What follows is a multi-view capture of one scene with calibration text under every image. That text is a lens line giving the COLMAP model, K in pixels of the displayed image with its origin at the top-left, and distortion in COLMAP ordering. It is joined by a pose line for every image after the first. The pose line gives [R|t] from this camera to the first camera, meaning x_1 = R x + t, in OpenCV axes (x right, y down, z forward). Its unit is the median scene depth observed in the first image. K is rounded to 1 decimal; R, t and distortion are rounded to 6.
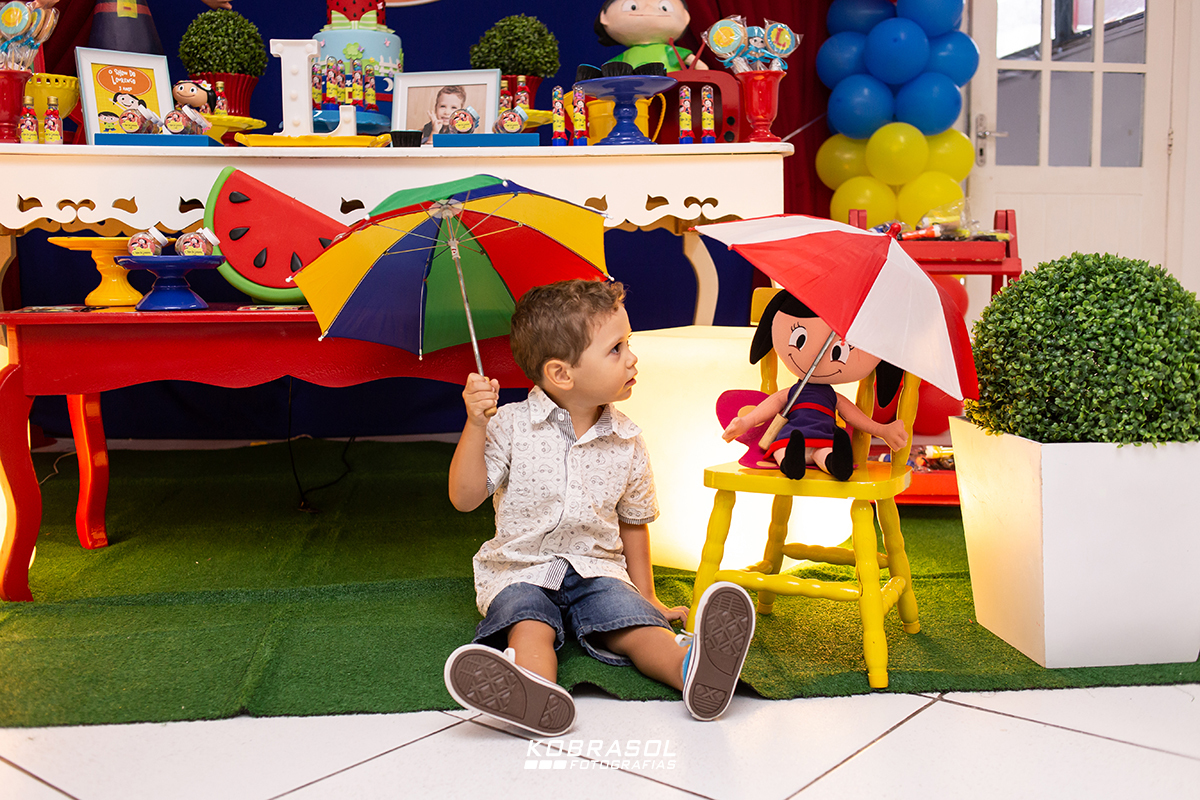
lens RADIAL K [[1214.3, 0, 600.0], [0, 1214.3, 400.0], [0, 0, 1]] dist [-0.015980, -0.031395]
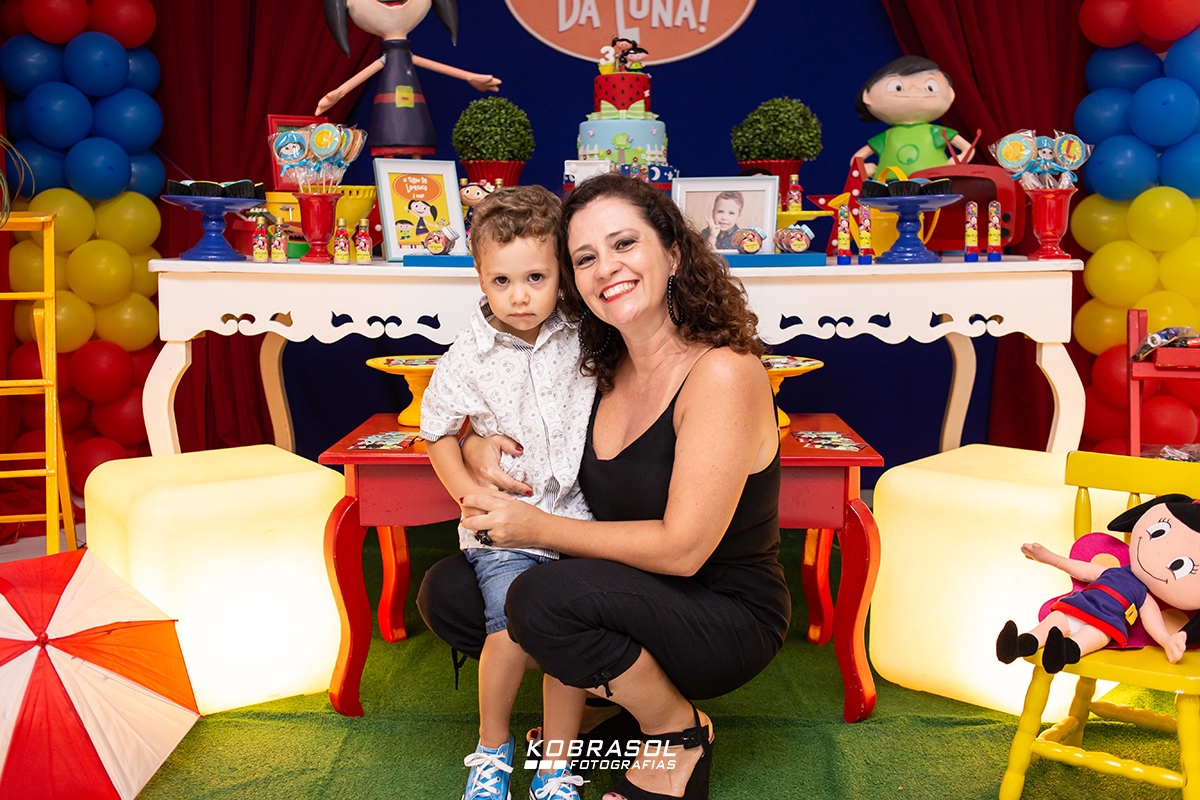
lens RADIAL K [[1245.1, 0, 600.0], [0, 1245.1, 400.0], [0, 0, 1]] dist [-0.021742, -0.016673]
pose [[0.990522, 0.022075, -0.135572, -0.084837], [-0.018648, 0.999475, 0.026493, -0.110146], [0.136085, -0.023714, 0.990413, -0.051264]]
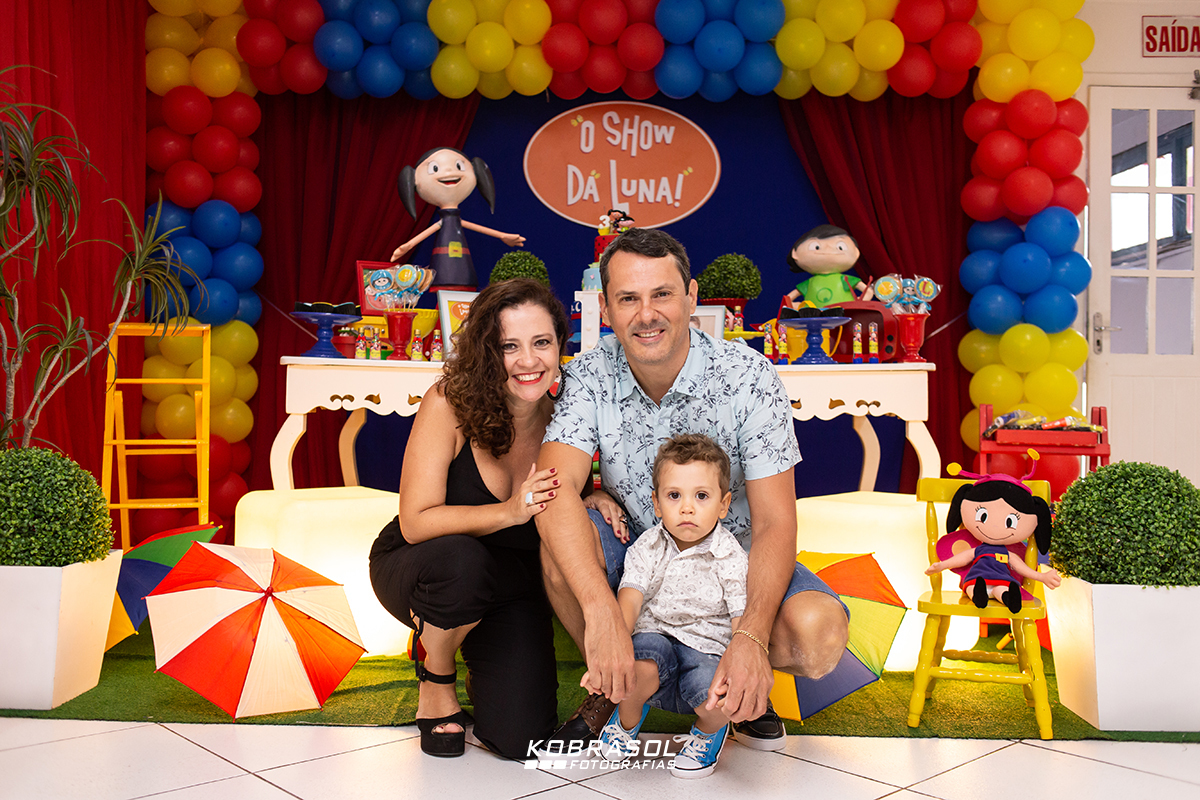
lens RADIAL K [[1185.6, 0, 600.0], [0, 1185.6, 400.0], [0, 0, 1]] dist [-0.021040, -0.021390]
pose [[0.990921, 0.016209, -0.133461, -0.040117], [-0.029722, 0.994555, -0.099886, -0.018601], [0.131115, 0.102945, 0.986008, -0.381020]]
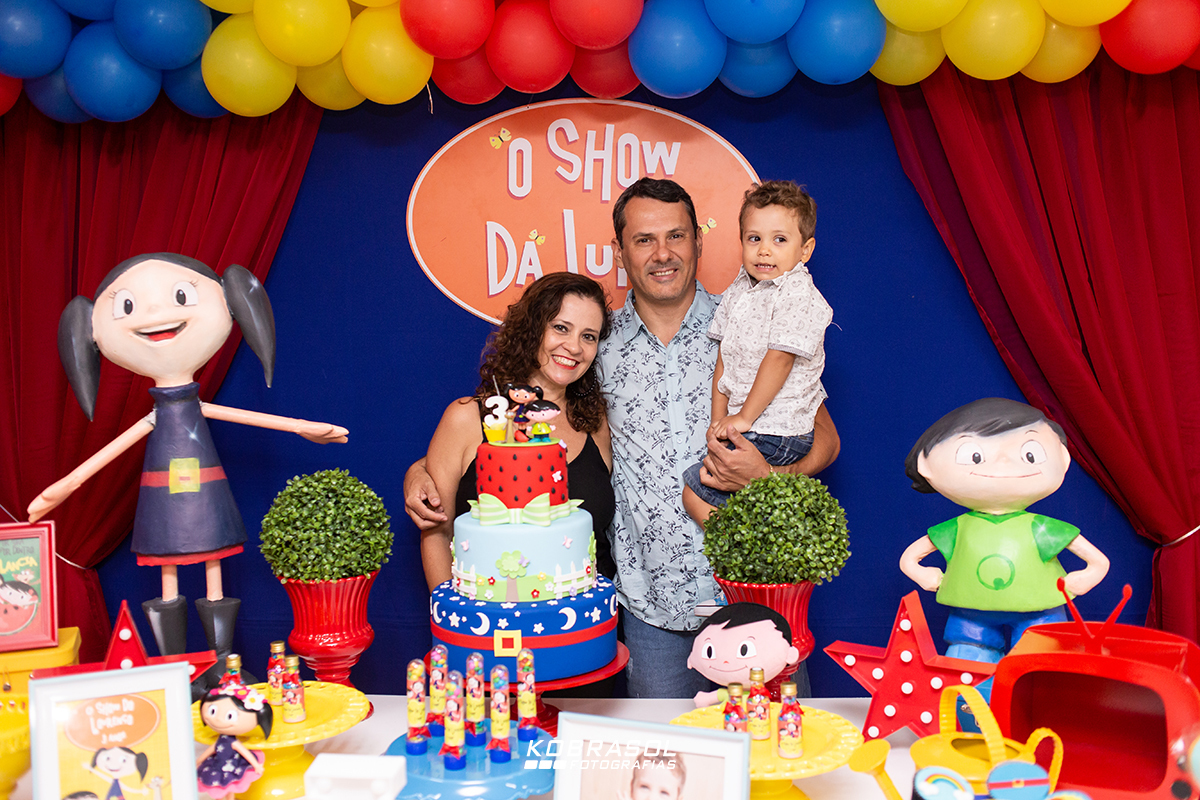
lens RADIAL K [[1185.6, 0, 600.0], [0, 1185.6, 400.0], [0, 0, 1]] dist [-0.021040, -0.021390]
pose [[0.977872, -0.001145, -0.209202, -0.037800], [-0.005391, 0.999515, -0.030672, -0.399745], [0.209135, 0.031121, 0.977391, 0.471728]]
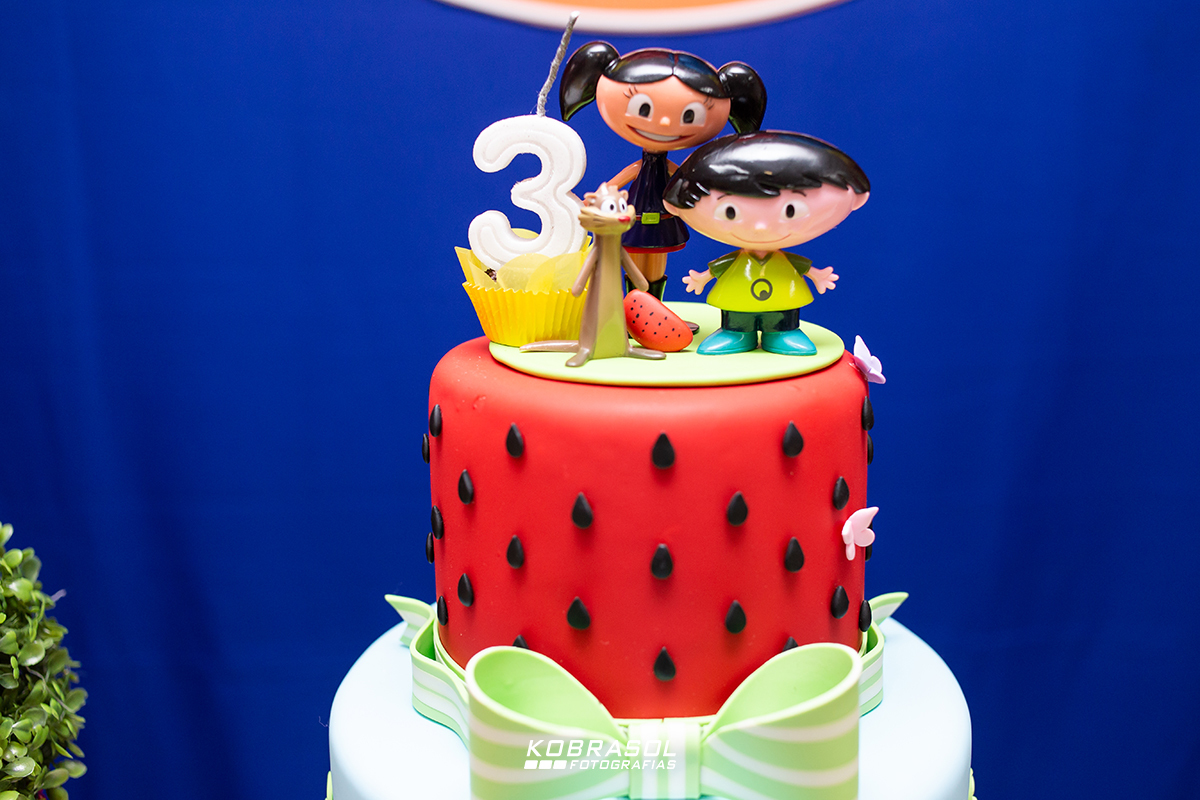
lens RADIAL K [[1192.6, 0, 600.0], [0, 1192.6, 400.0], [0, 0, 1]] dist [-0.022186, -0.017321]
pose [[0.993346, 0.027203, -0.111914, -0.224352], [-0.008645, 0.986576, 0.163076, -0.413453], [0.114848, -0.161023, 0.980246, 1.017482]]
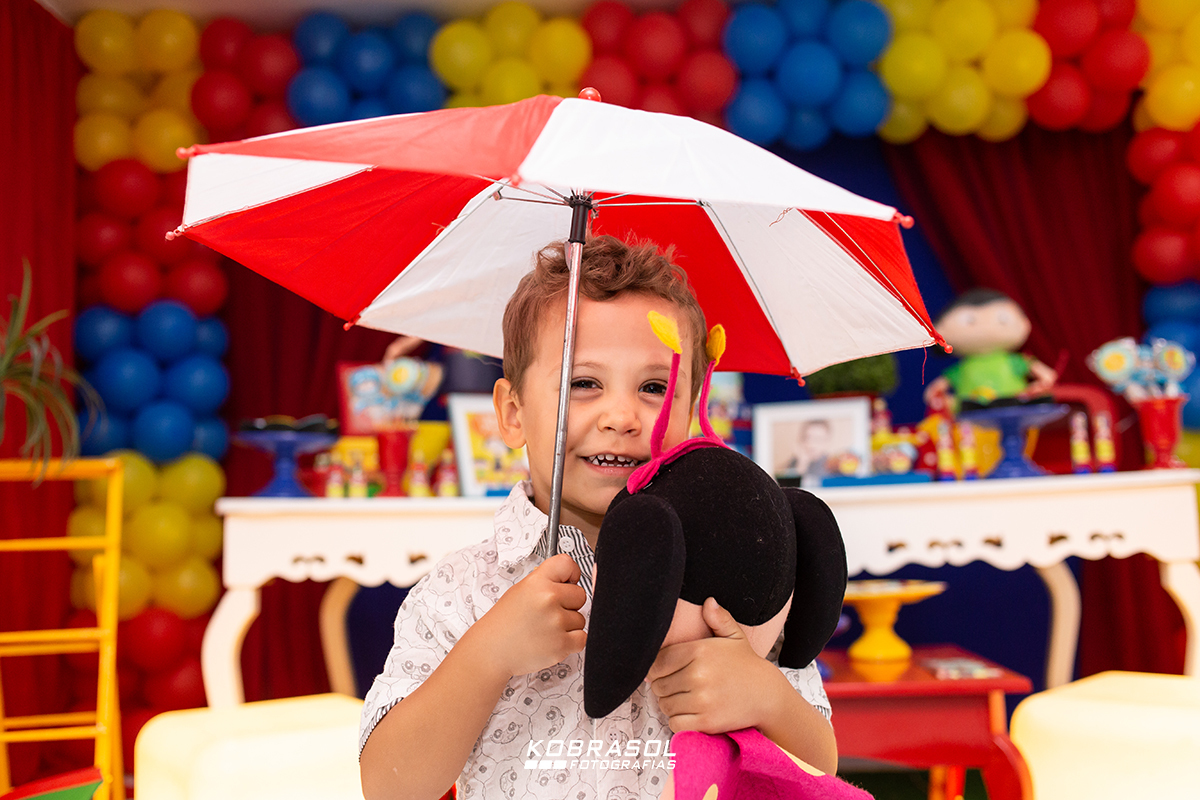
lens RADIAL K [[1214.3, 0, 600.0], [0, 1214.3, 400.0], [0, 0, 1]] dist [-0.015980, -0.031395]
pose [[0.986338, -0.040786, -0.159603, -0.137615], [0.007300, 0.978735, -0.204998, -0.073531], [0.164570, 0.201032, 0.965662, 0.018670]]
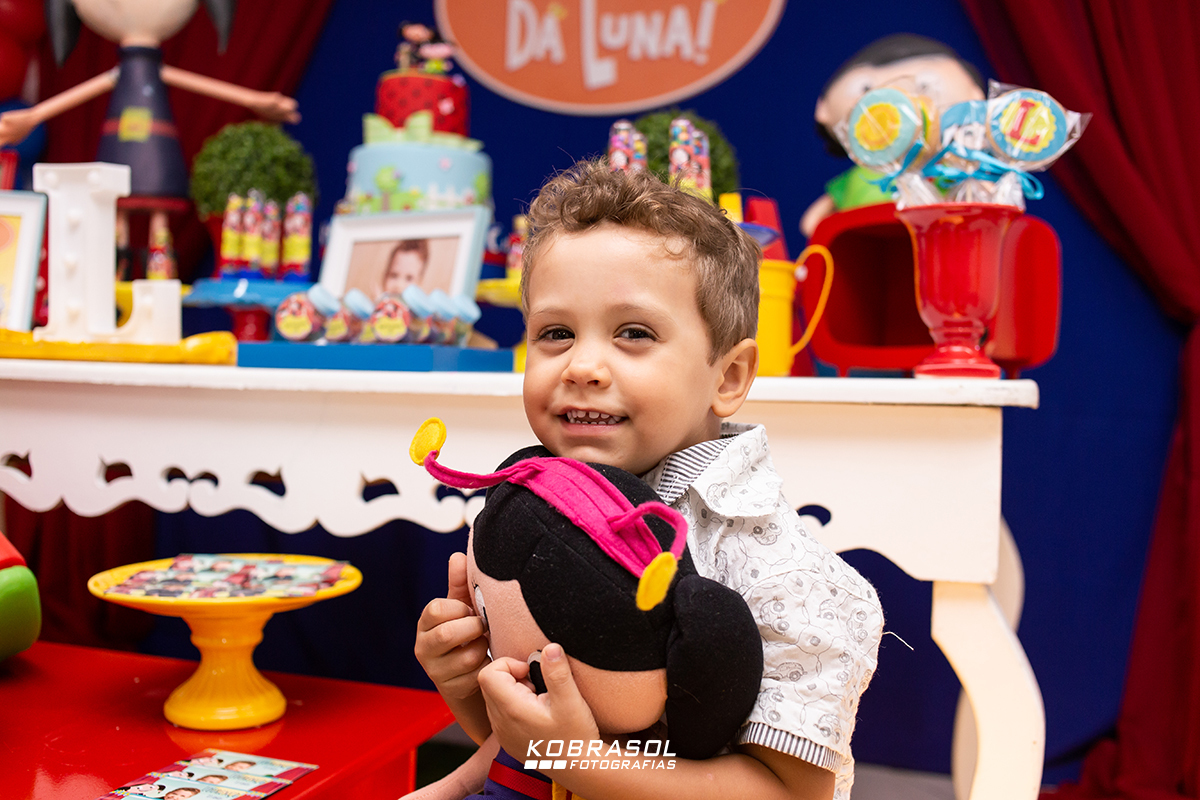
lens RADIAL K [[1214.3, 0, 600.0], [0, 1214.3, 400.0], [0, 0, 1]] dist [-0.015980, -0.031395]
pose [[0.912197, 0.048105, -0.406919, 0.179606], [-0.085892, 0.993470, -0.075100, -0.153650], [0.400649, 0.103457, 0.910372, 0.546697]]
